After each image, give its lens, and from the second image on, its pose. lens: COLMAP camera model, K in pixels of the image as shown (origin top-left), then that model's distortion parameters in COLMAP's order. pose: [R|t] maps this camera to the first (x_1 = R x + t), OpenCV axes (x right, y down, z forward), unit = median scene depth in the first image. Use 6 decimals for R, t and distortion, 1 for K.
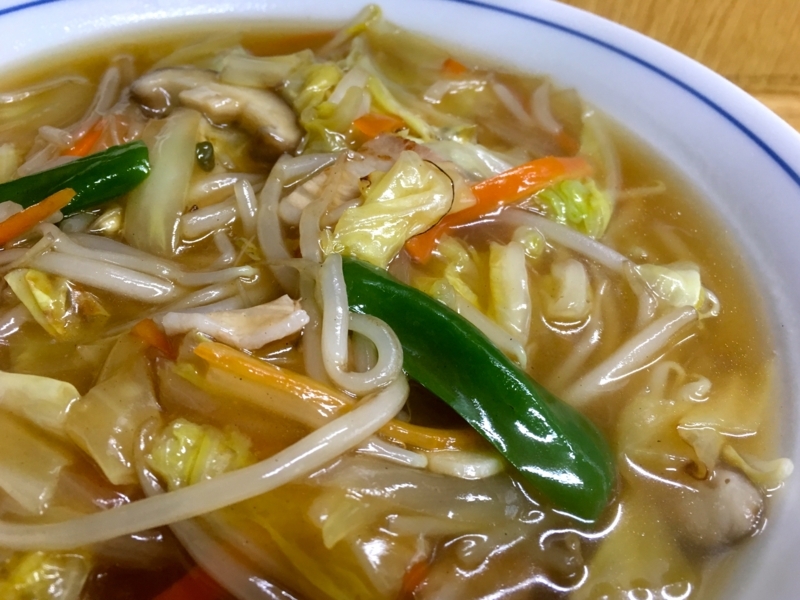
lens RADIAL K [[739.1, 0, 400.0], [0, 739.1, 300.0], [0, 0, 1]] dist [0.070043, -0.179488]
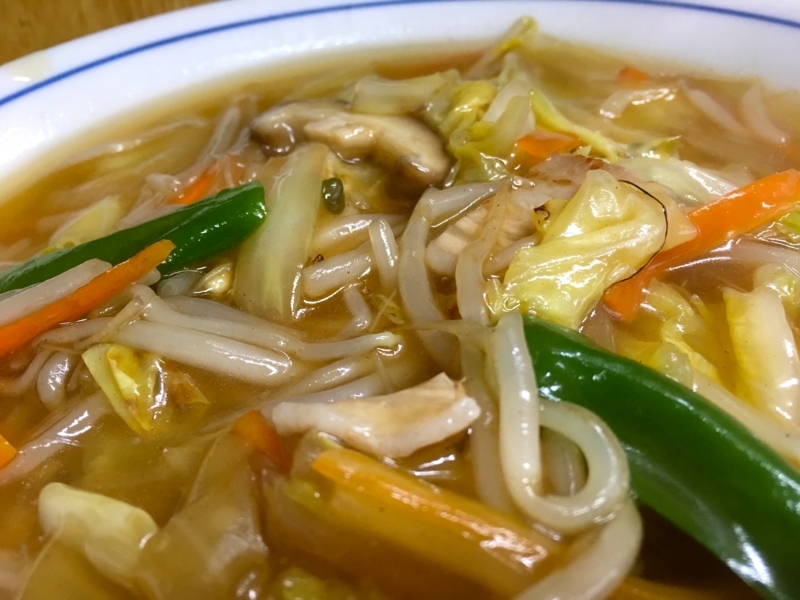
lens RADIAL K [[719.4, 0, 400.0], [0, 719.4, 300.0], [0, 0, 1]] dist [-0.003282, -0.000651]
pose [[0.983344, -0.033271, -0.178680, -0.060597], [0.019584, 0.996774, -0.077829, -0.020583], [0.180694, 0.073034, 0.980824, 0.280096]]
